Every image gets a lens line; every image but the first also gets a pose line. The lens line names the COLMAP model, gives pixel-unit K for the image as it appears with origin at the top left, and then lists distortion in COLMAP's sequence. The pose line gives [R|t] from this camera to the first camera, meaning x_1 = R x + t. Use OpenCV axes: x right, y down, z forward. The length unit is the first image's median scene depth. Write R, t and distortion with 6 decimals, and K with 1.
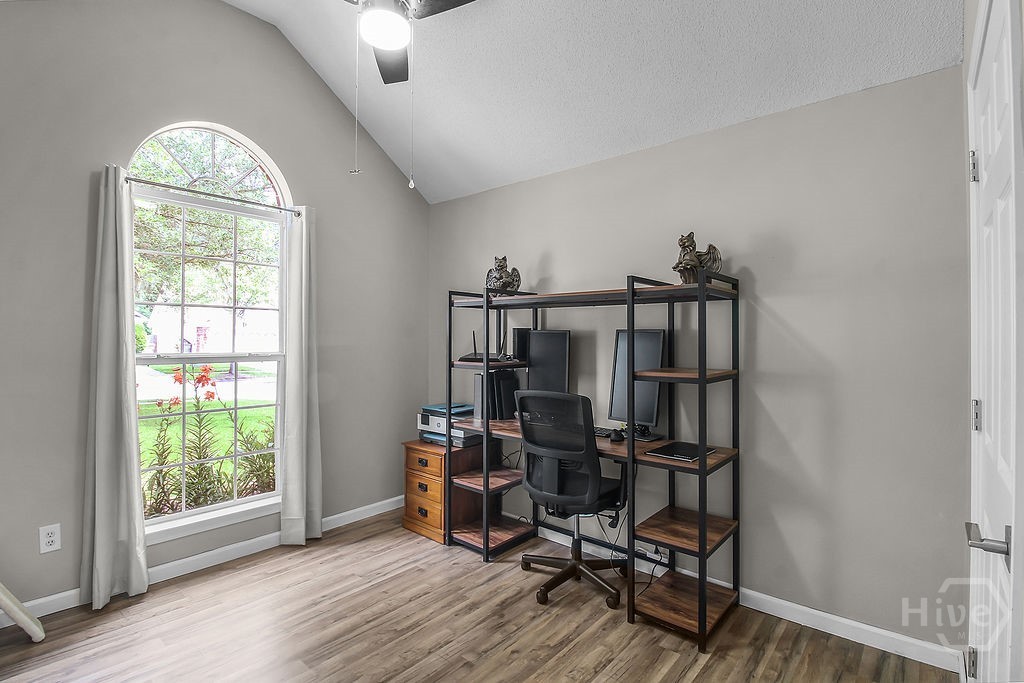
lens RADIAL K [[487.3, 0, 514.1], [0, 487.3, 323.9], [0, 0, 1]] dist [-0.004921, -0.001641]
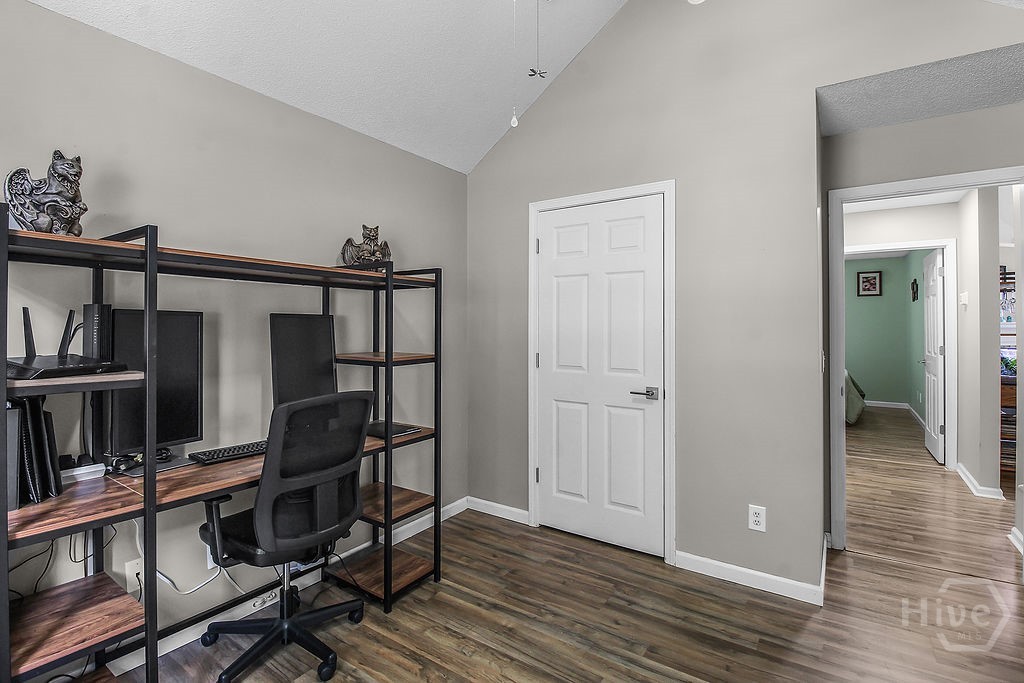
lens RADIAL K [[487.3, 0, 514.1], [0, 487.3, 323.9], [0, 0, 1]] dist [-0.004921, -0.001641]
pose [[-0.111492, -0.008239, 0.993731, -0.807164], [-0.035945, 0.999345, 0.004252, 0.003303], [-0.993115, -0.035245, -0.111715, 0.902024]]
